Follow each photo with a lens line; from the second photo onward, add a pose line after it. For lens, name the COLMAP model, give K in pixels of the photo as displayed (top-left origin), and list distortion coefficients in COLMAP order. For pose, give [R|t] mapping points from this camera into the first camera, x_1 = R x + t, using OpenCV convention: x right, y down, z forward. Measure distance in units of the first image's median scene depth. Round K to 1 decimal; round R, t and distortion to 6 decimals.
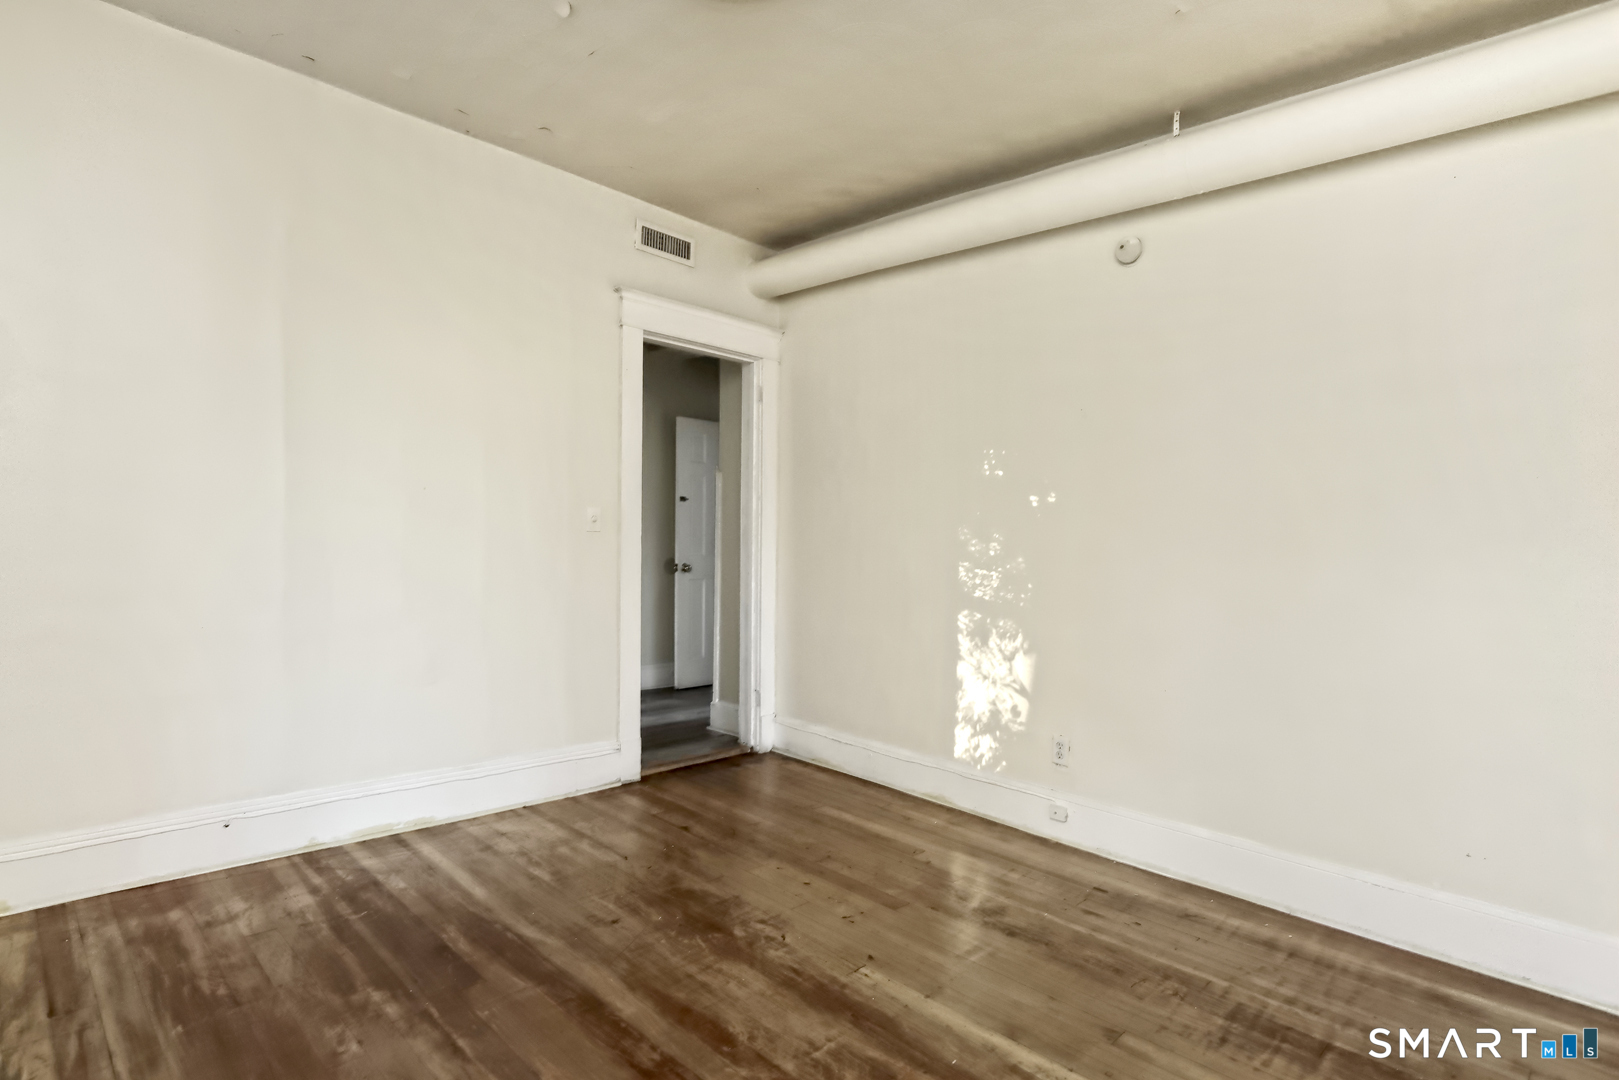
lens RADIAL K [[858.9, 0, 806.4], [0, 858.9, 537.0], [0, 0, 1]] dist [-0.014239, 0.002306]
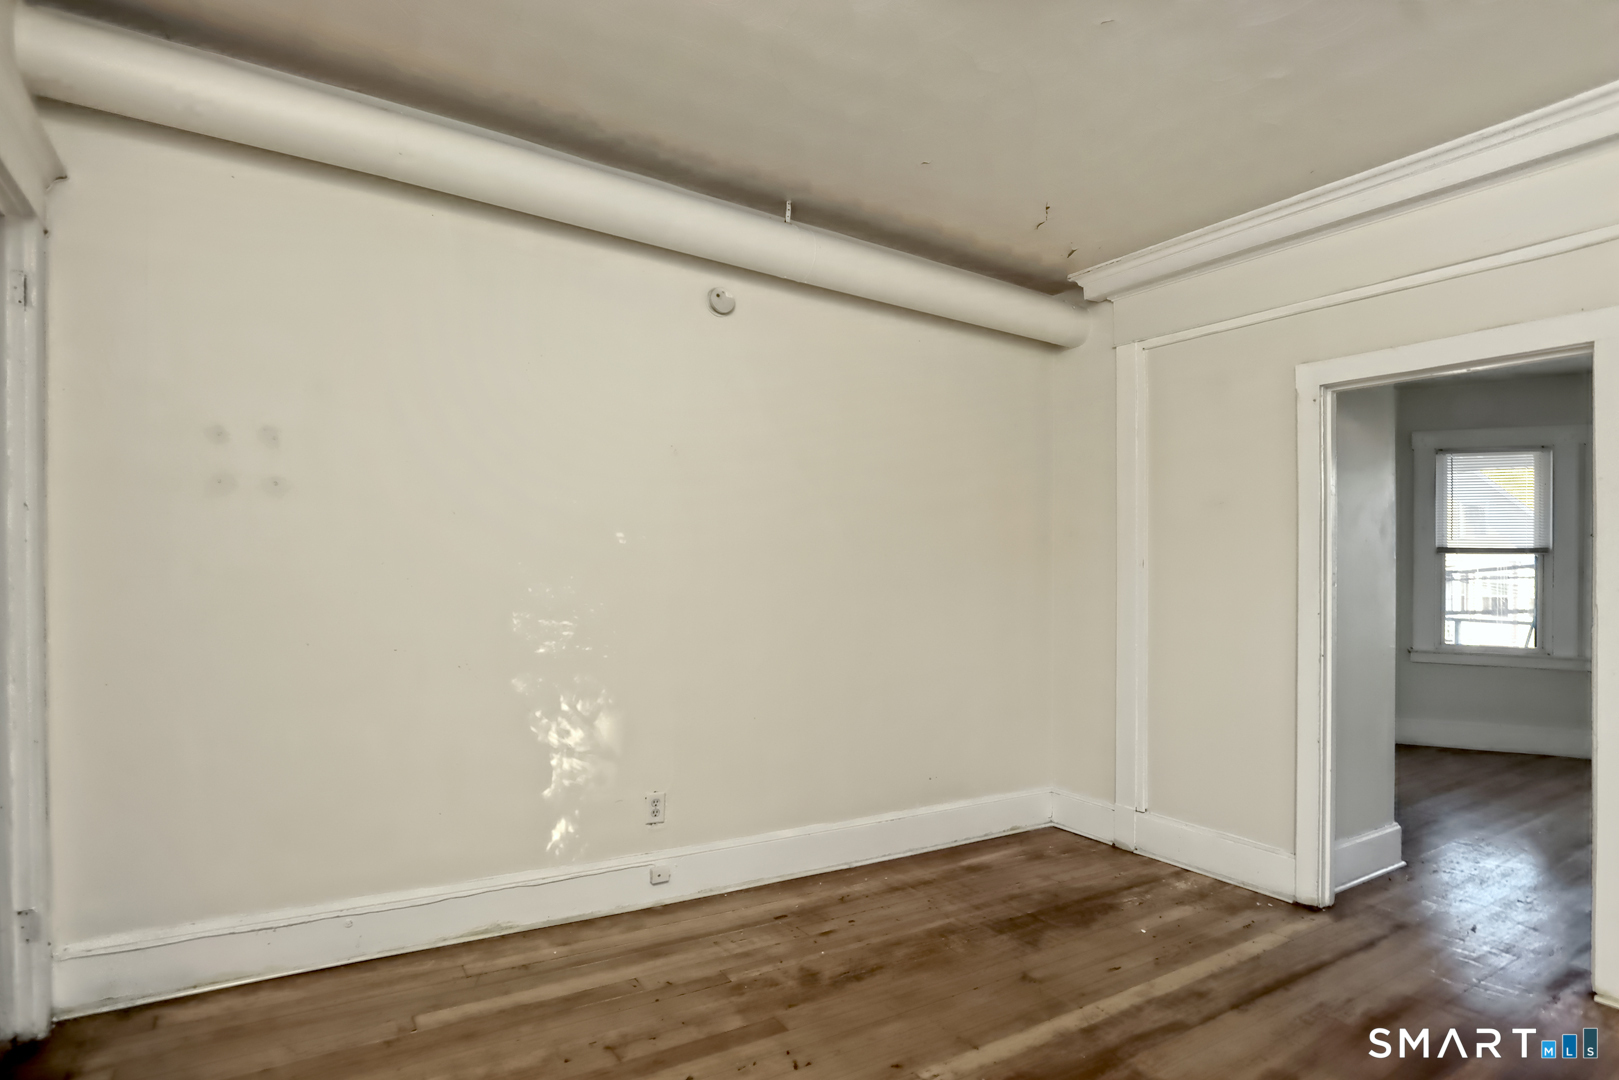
lens RADIAL K [[858.9, 0, 822.6], [0, 858.9, 533.1], [0, 0, 1]] dist [-0.014239, 0.002306]
pose [[0.191938, 0.014226, 0.981304, -0.656924], [-0.013250, 0.999841, -0.011903, -0.044883], [-0.981318, -0.010717, 0.192096, 0.721968]]
